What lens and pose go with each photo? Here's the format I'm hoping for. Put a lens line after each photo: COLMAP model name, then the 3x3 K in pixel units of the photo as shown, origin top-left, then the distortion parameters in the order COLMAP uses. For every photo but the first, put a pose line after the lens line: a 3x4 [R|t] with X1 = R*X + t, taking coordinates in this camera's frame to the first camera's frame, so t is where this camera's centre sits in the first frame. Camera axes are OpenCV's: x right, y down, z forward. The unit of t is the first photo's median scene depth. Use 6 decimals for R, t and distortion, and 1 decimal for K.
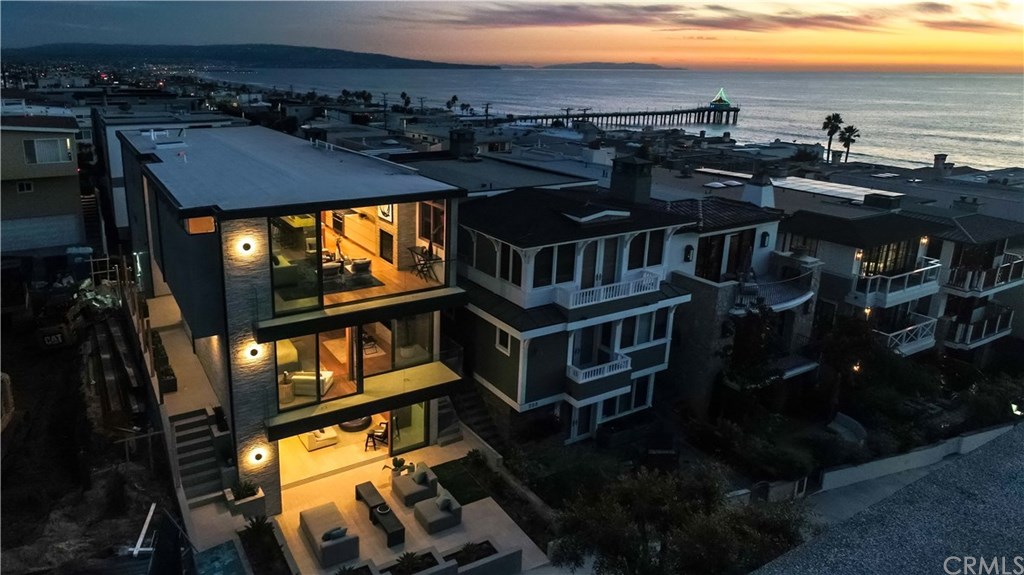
lens RADIAL K [[677.9, 0, 512.0], [0, 677.9, 287.5], [0, 0, 1]] dist [0.010130, 0.001921]
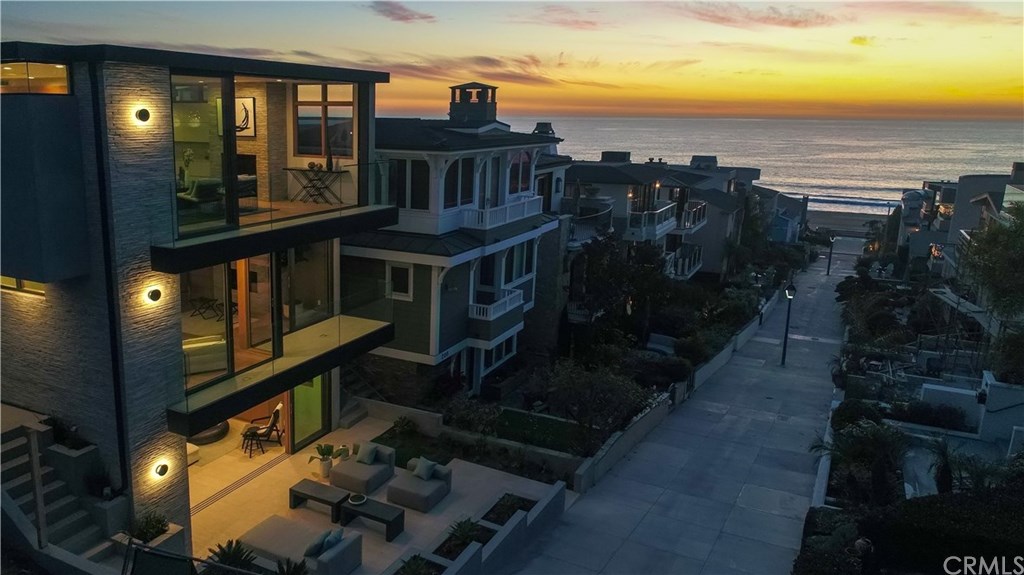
lens RADIAL K [[677.9, 0, 512.0], [0, 677.9, 287.5], [0, 0, 1]] dist [0.010130, 0.001921]
pose [[0.849045, -0.128786, 0.512383, -0.334660], [0.155064, 0.987866, -0.008653, 0.115273], [-0.505051, 0.086799, 0.858714, 0.234300]]
